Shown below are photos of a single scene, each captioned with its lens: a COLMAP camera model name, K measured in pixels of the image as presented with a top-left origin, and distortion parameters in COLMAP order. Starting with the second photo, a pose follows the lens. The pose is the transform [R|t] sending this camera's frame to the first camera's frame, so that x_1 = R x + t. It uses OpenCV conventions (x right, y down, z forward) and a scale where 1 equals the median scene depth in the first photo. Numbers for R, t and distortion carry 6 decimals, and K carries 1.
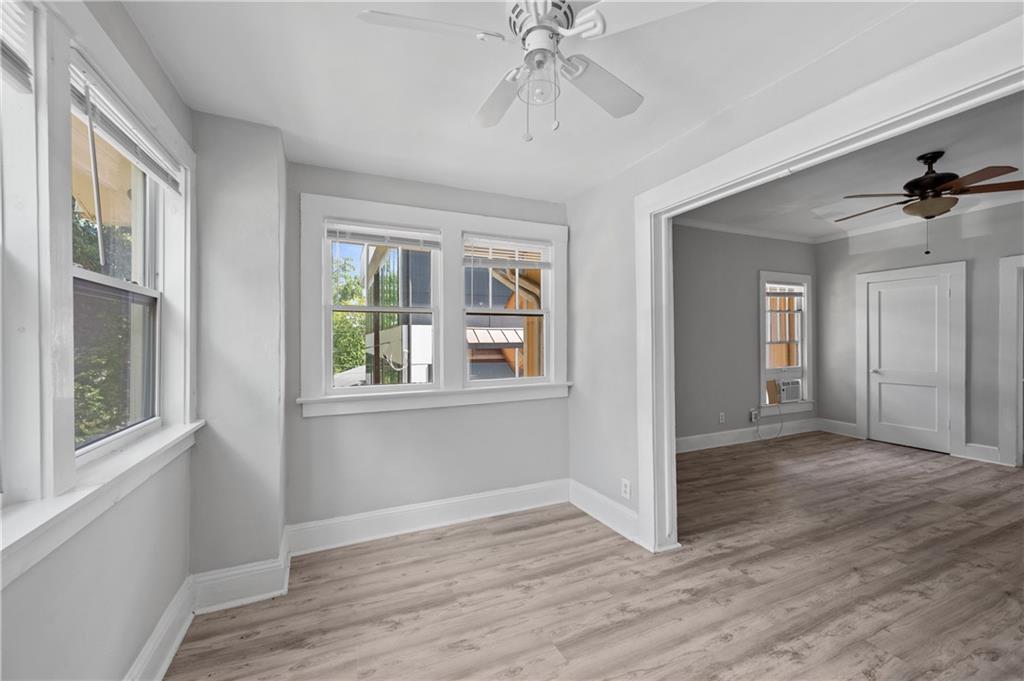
lens RADIAL K [[416.2, 0, 511.8], [0, 416.2, 343.7], [0, 0, 1]] dist [0.005886, -0.000795]
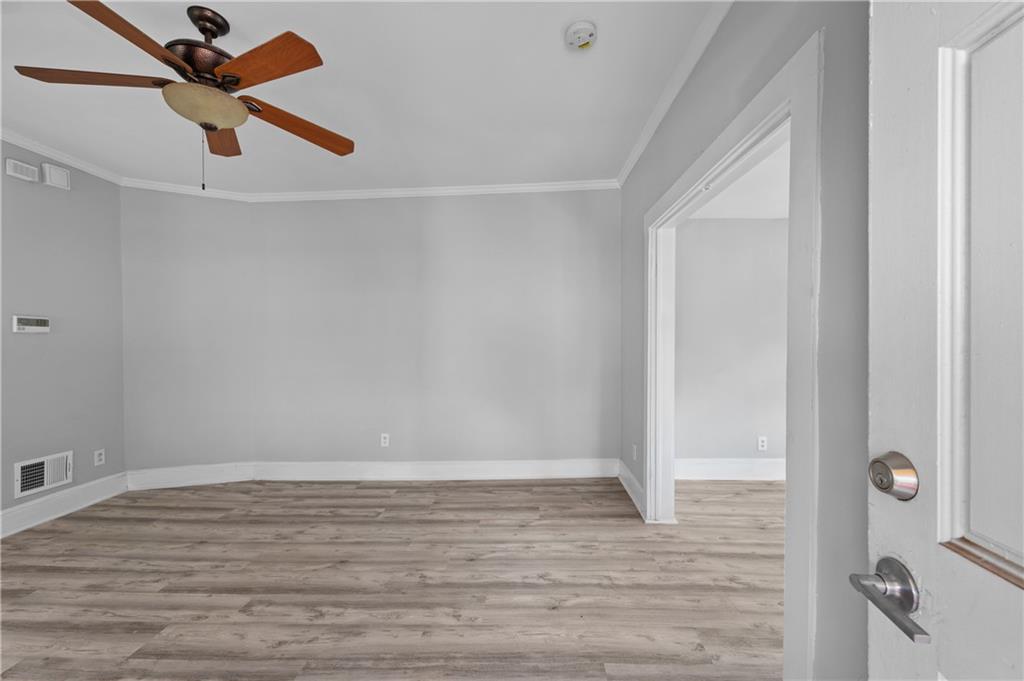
lens RADIAL K [[416.2, 0, 523.0], [0, 416.2, 345.7], [0, 0, 1]] dist [0.005886, -0.000795]
pose [[-0.896764, 0.010011, 0.442395, 0.393175], [0.018358, 0.999725, 0.014589, -0.001868], [-0.442128, 0.021204, -0.896701, 1.390276]]
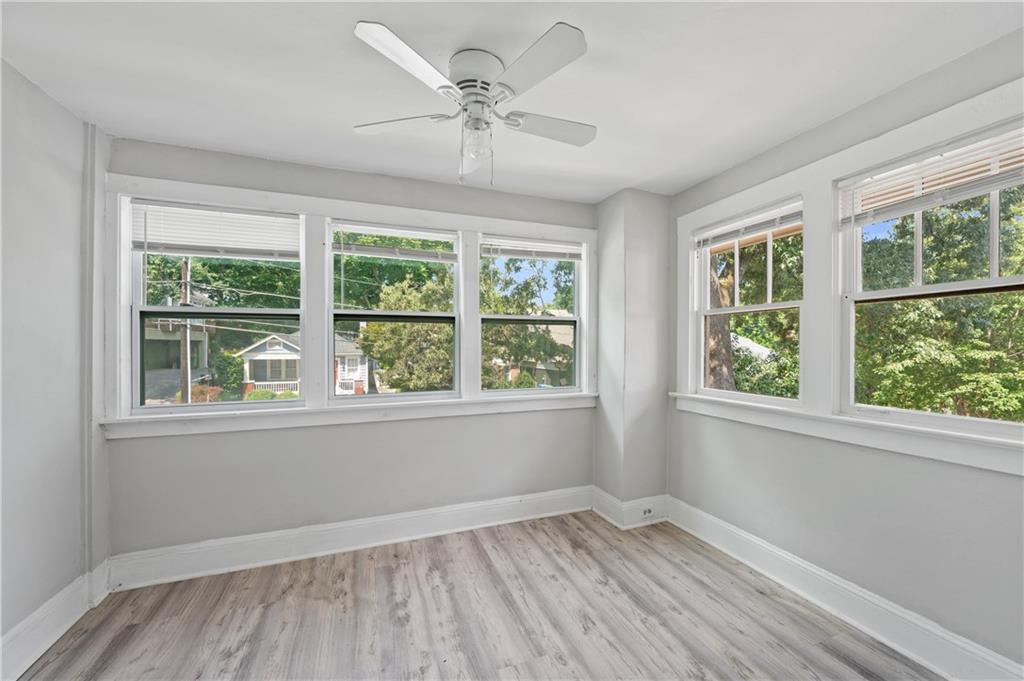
lens RADIAL K [[416.2, 0, 514.0], [0, 416.2, 342.1], [0, 0, 1]] dist [0.005886, -0.000795]
pose [[-0.076660, -0.003568, -0.997051, 0.591075], [-0.006061, 0.999977, -0.003113, -0.002458], [0.997039, 0.005804, -0.076679, 0.533282]]
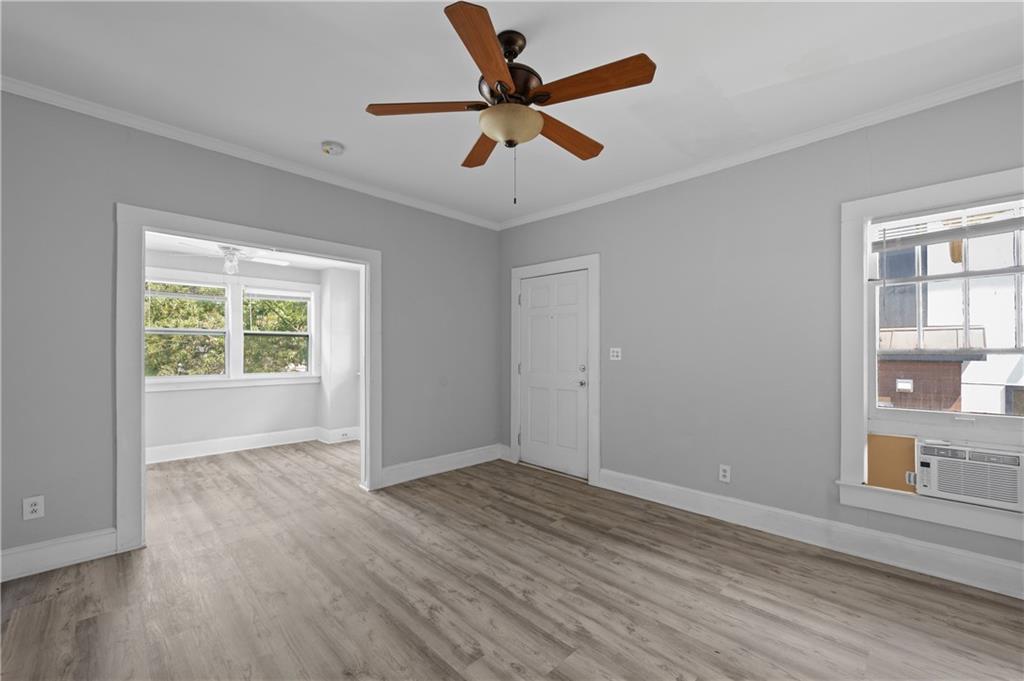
lens RADIAL K [[416.2, 0, 499.1], [0, 416.2, 347.8], [0, 0, 1]] dist [0.005886, -0.000795]
pose [[0.327254, -0.001661, -0.944935, 1.651271], [-0.008278, 0.999955, -0.004624, -0.000503], [0.944900, 0.009335, 0.327226, 0.829389]]
